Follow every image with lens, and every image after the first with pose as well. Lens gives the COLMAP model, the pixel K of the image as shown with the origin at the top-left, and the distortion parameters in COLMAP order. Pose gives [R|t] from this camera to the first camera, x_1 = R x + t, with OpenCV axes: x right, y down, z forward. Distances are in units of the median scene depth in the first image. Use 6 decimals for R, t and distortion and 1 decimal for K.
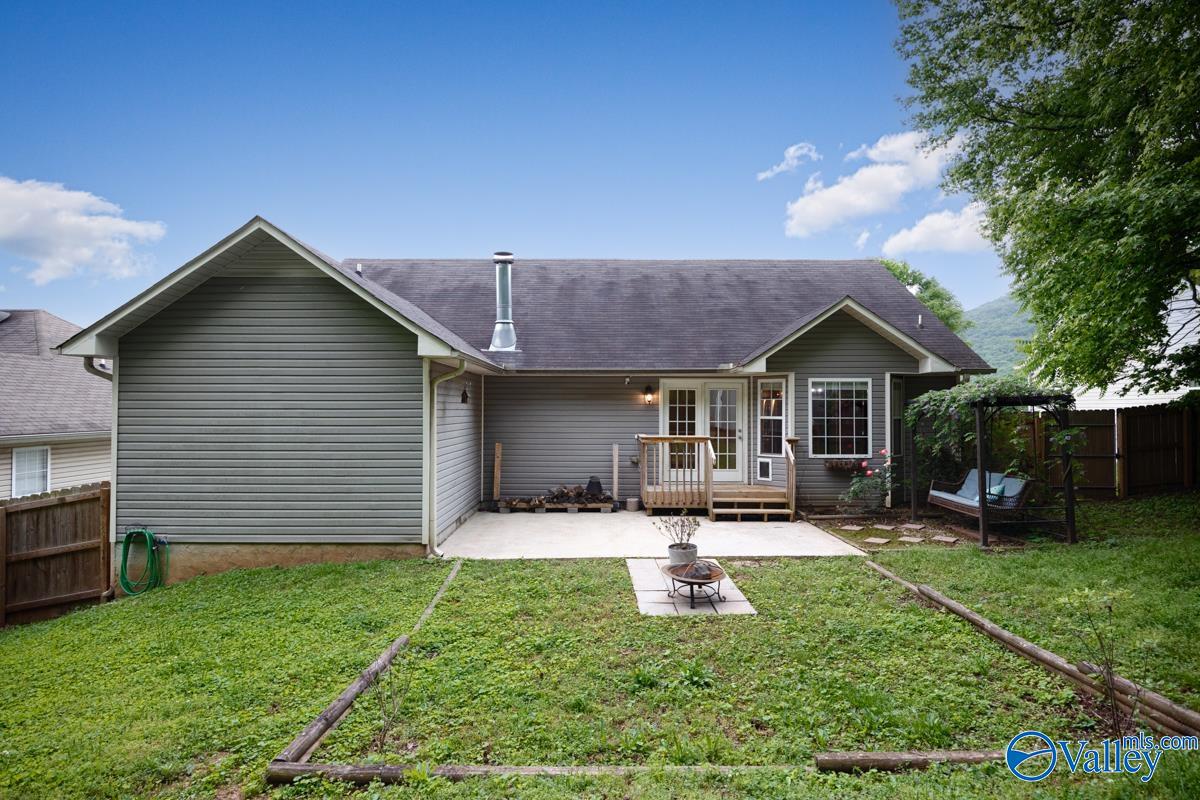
lens RADIAL K [[653.8, 0, 600.0], [0, 653.8, 400.0], [0, 0, 1]] dist [-0.000780, -0.000045]
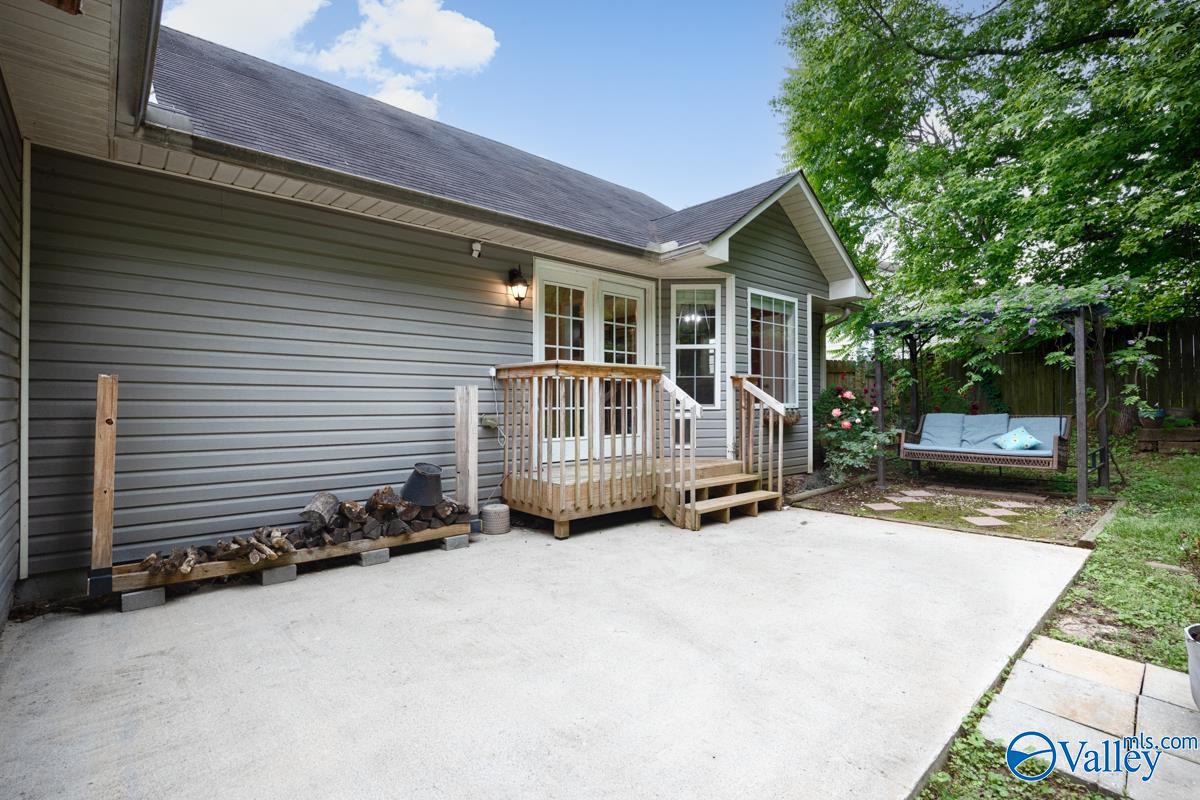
lens RADIAL K [[553.6, 0, 600.0], [0, 553.6, 400.0], [0, 0, 1]] dist [-0.020764, -0.000054]
pose [[0.737985, 0.000244, 0.674817, -0.160434], [-0.006131, 0.999961, 0.006343, 0.075330], [-0.674789, -0.008818, 0.737958, 0.675562]]
